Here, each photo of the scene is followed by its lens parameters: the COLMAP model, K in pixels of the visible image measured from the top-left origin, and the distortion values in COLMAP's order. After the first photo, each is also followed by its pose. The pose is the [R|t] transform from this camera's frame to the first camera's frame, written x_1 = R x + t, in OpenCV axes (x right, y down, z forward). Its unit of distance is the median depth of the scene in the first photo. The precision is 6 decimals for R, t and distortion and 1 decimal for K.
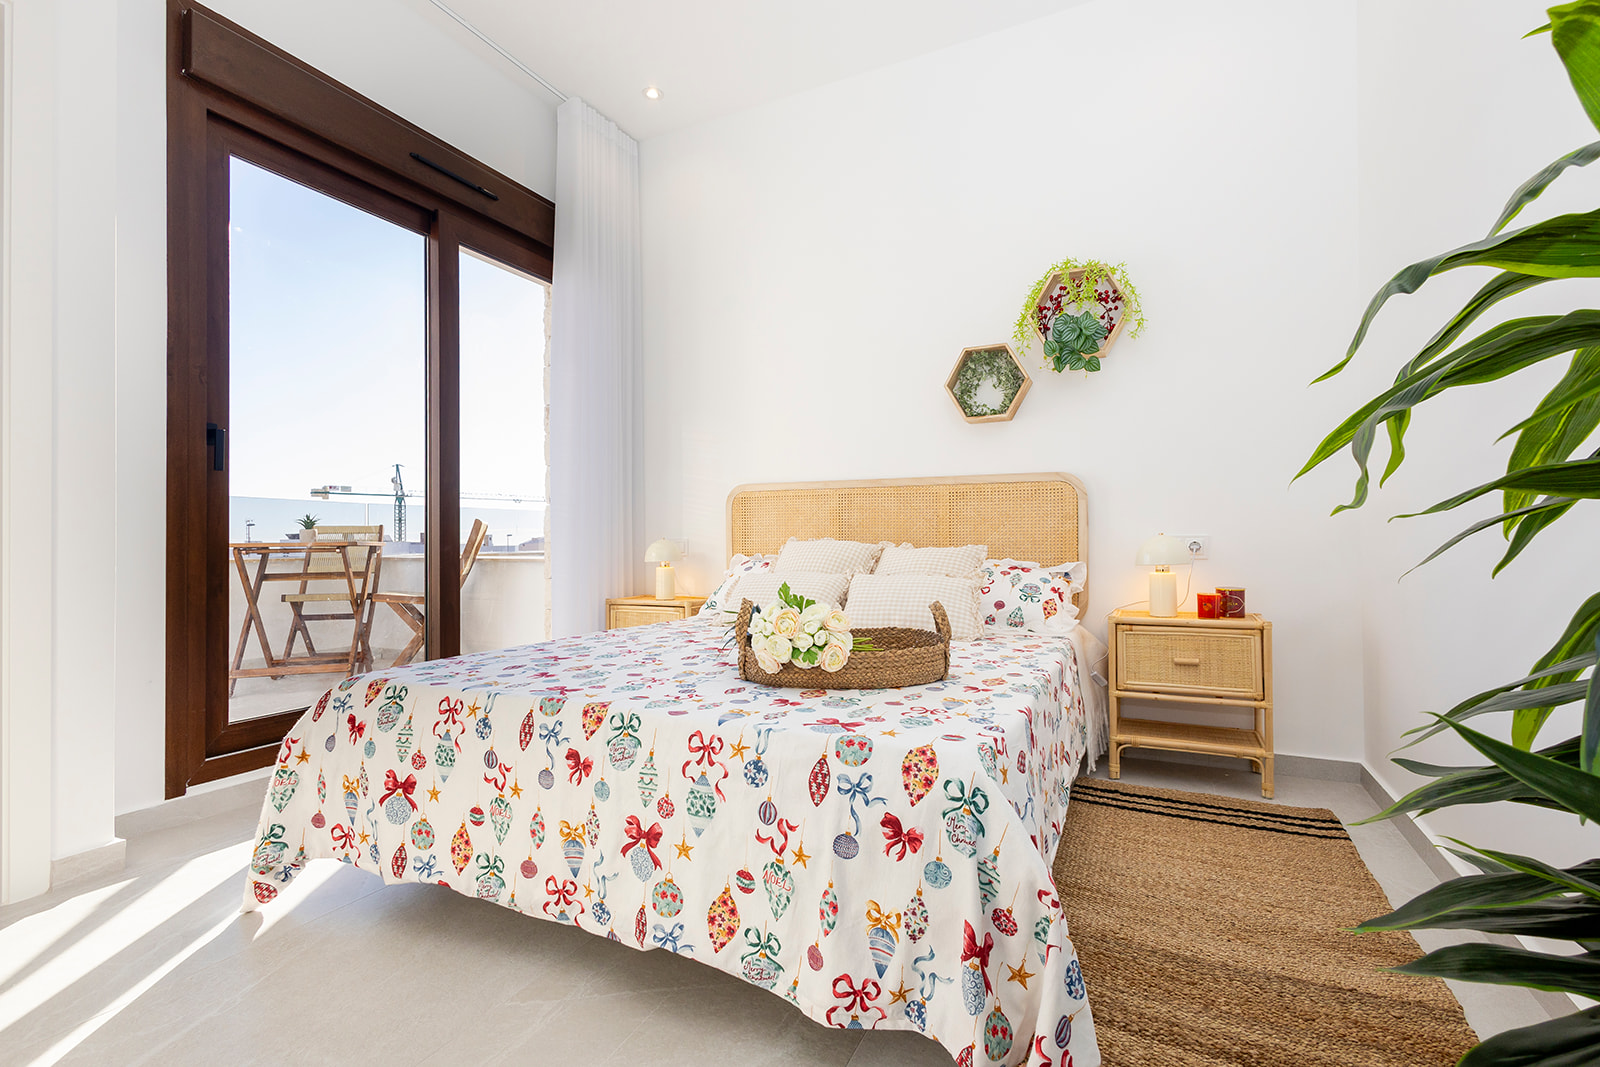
lens RADIAL K [[797.7, 0, 816.0], [0, 797.7, 549.7], [0, 0, 1]] dist [0.001413, 0.001201]
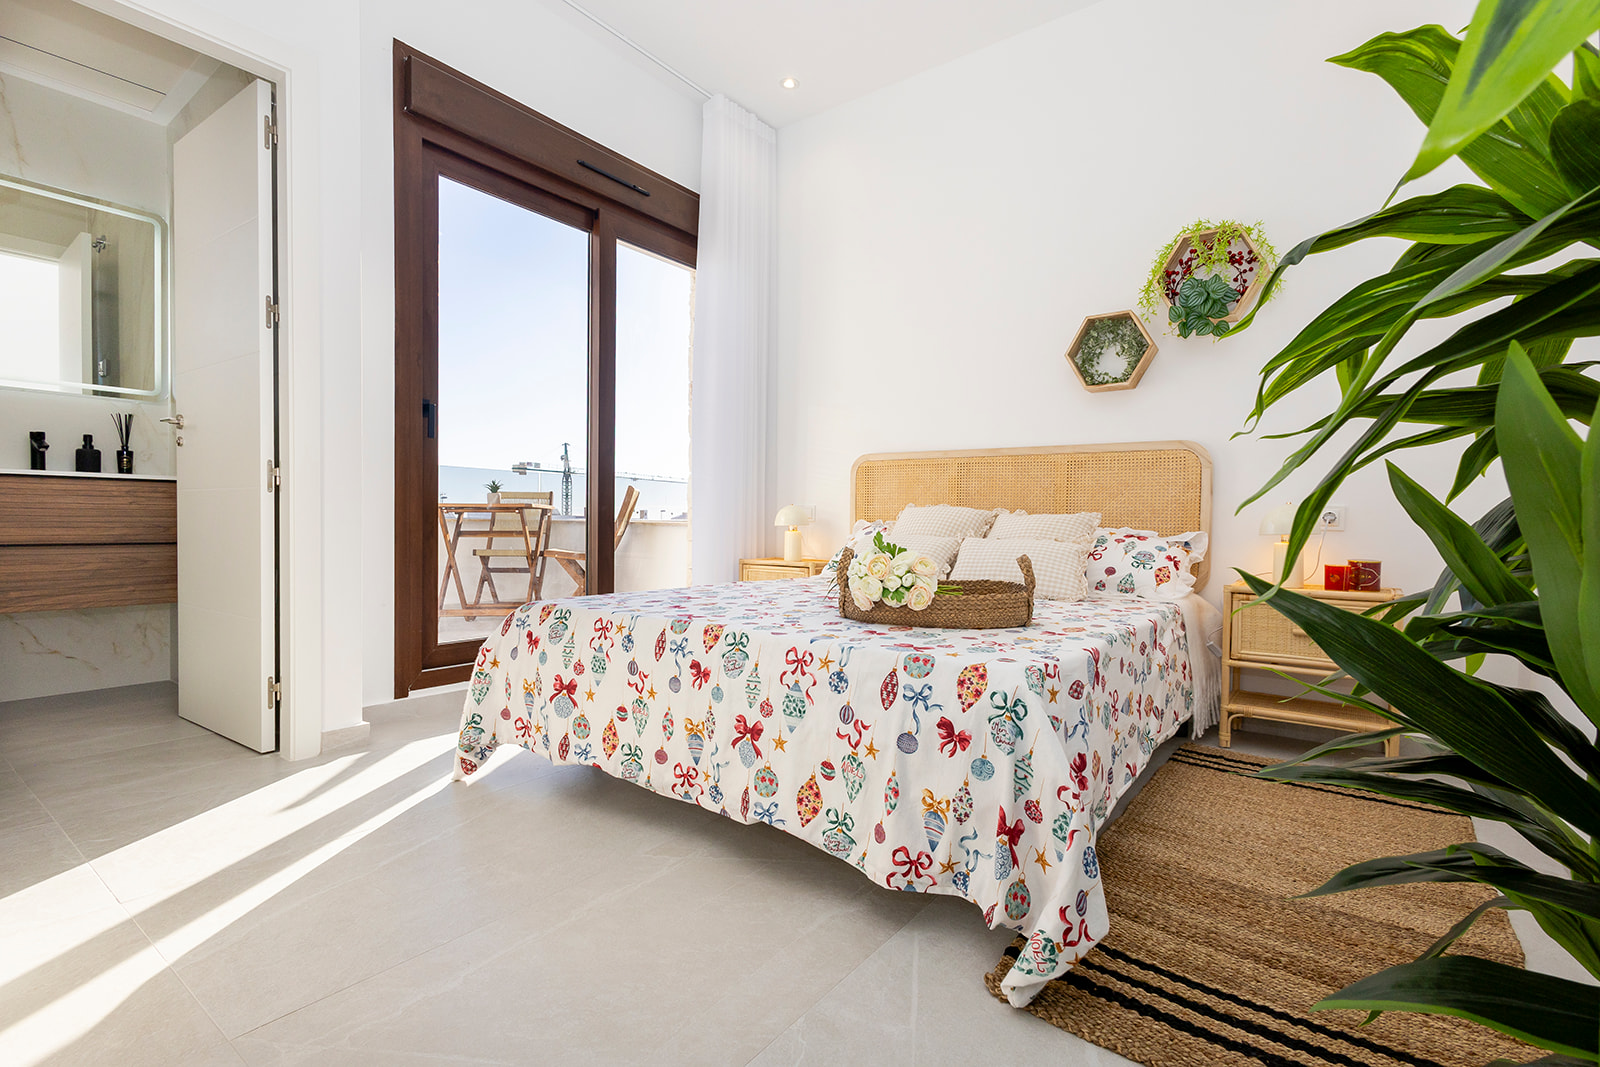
lens RADIAL K [[819.4, 0, 803.8], [0, 819.4, 564.3], [0, 0, 1]] dist [0.001403, 0.000307]
pose [[0.979963, 0.027199, -0.197315, 0.054654], [-0.019297, 0.998937, 0.041860, 0.025290], [0.198244, -0.037214, 0.979446, -0.103012]]
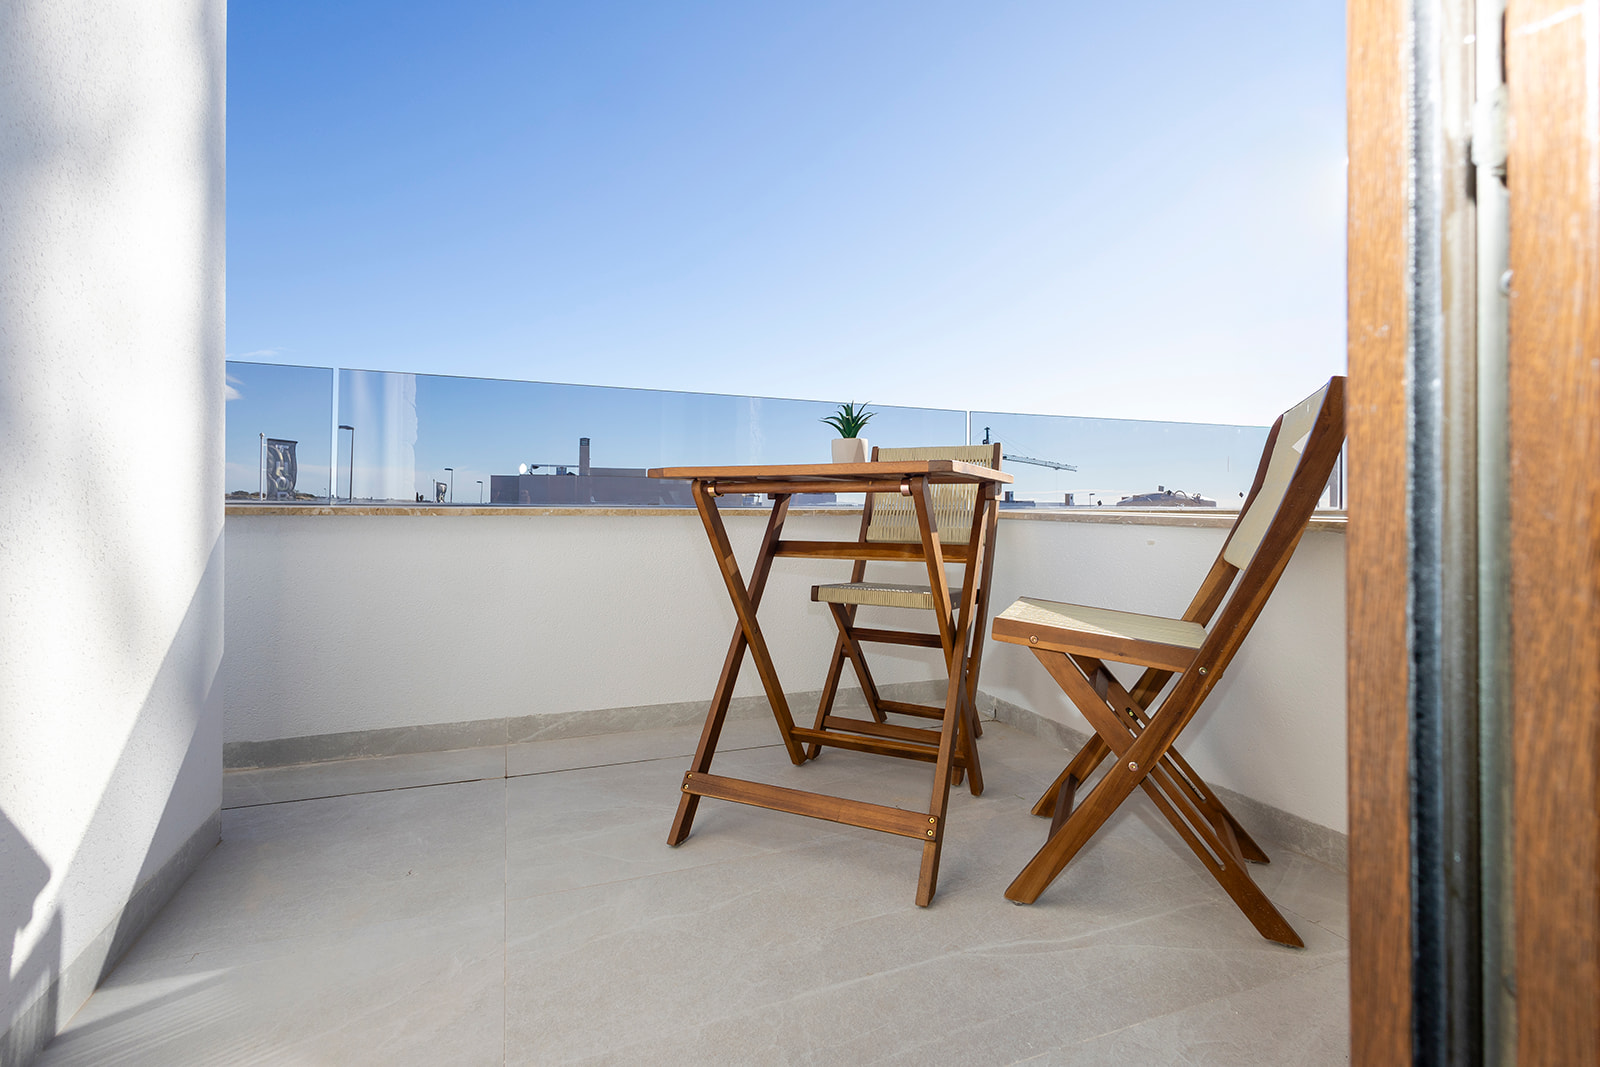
lens RADIAL K [[725.7, 0, 795.6], [0, 725.7, 540.0], [0, 0, 1]] dist [0.000622, -0.000682]
pose [[0.726182, 0.017354, -0.687283, -0.504440], [-0.015654, 0.999840, 0.008706, 0.032292], [0.687324, 0.004436, 0.726337, 0.903521]]
